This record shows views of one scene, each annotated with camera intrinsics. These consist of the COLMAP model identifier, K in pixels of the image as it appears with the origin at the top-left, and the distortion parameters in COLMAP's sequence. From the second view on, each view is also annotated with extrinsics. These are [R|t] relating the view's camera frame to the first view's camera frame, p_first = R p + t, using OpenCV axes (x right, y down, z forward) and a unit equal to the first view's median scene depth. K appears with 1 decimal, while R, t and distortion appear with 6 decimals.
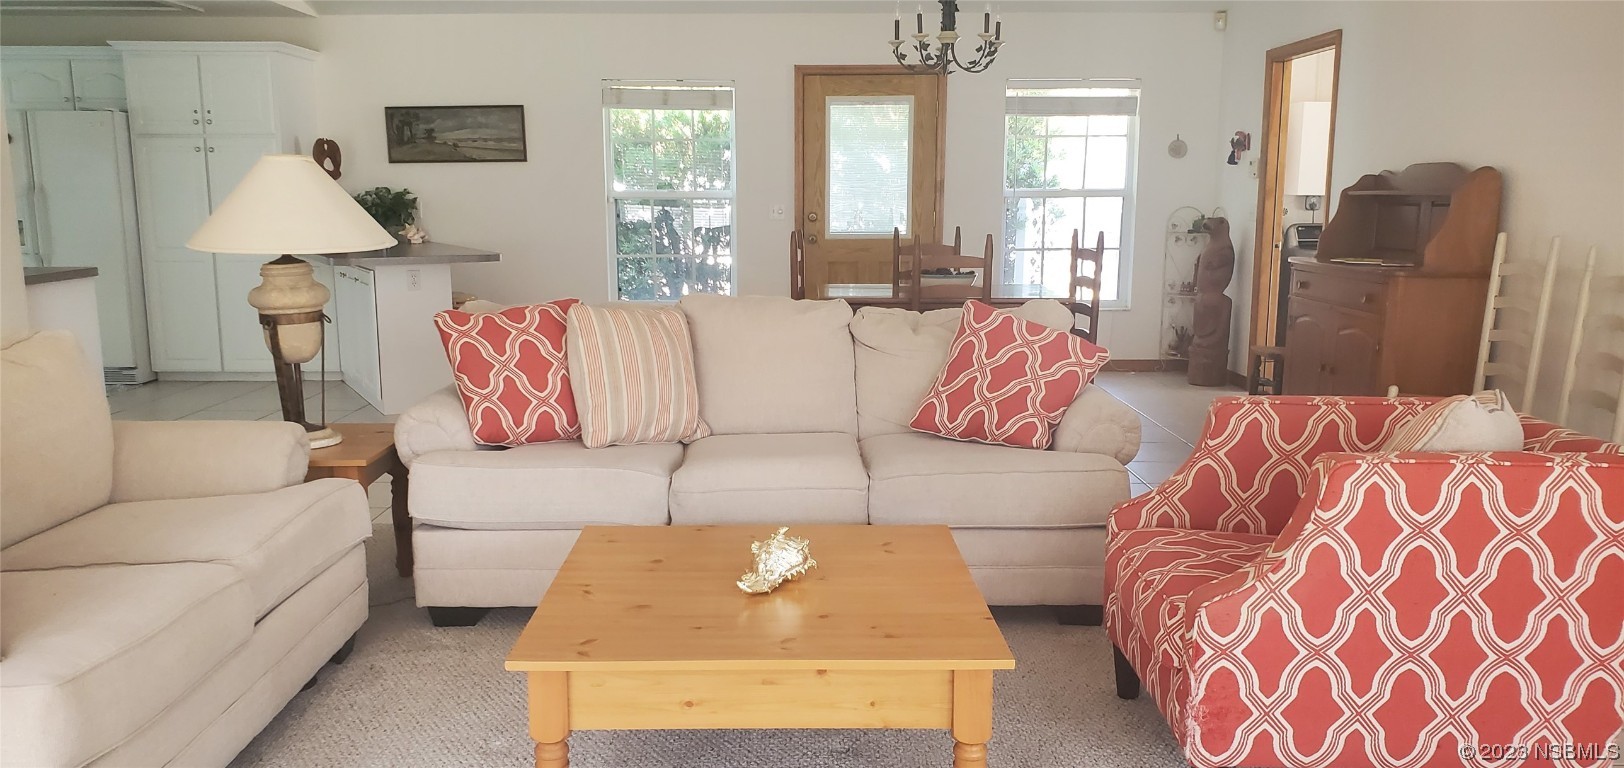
lens RADIAL K [[1272.0, 0, 803.7], [0, 1272.0, 432.0], [0, 0, 1]] dist [0.082058, -0.102002]
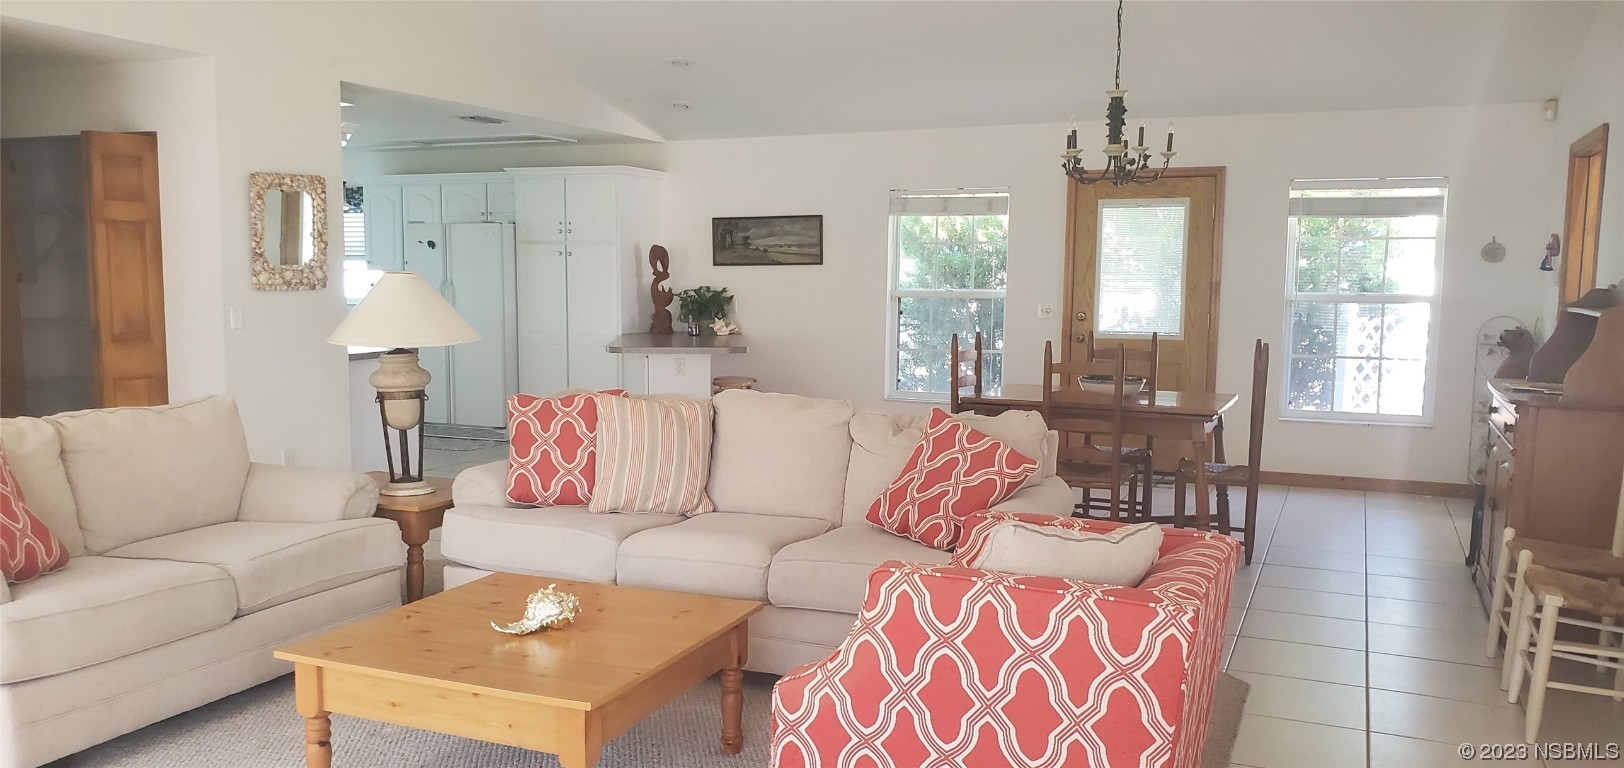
lens RADIAL K [[1272.0, 0, 804.0], [0, 1272.0, 455.7], [0, 0, 1]] dist [0.082058, -0.102002]
pose [[0.911062, 0.066364, -0.406893, 0.374095], [-0.085663, 0.995891, -0.029375, -0.017225], [0.403272, 0.061618, 0.913003, -0.018978]]
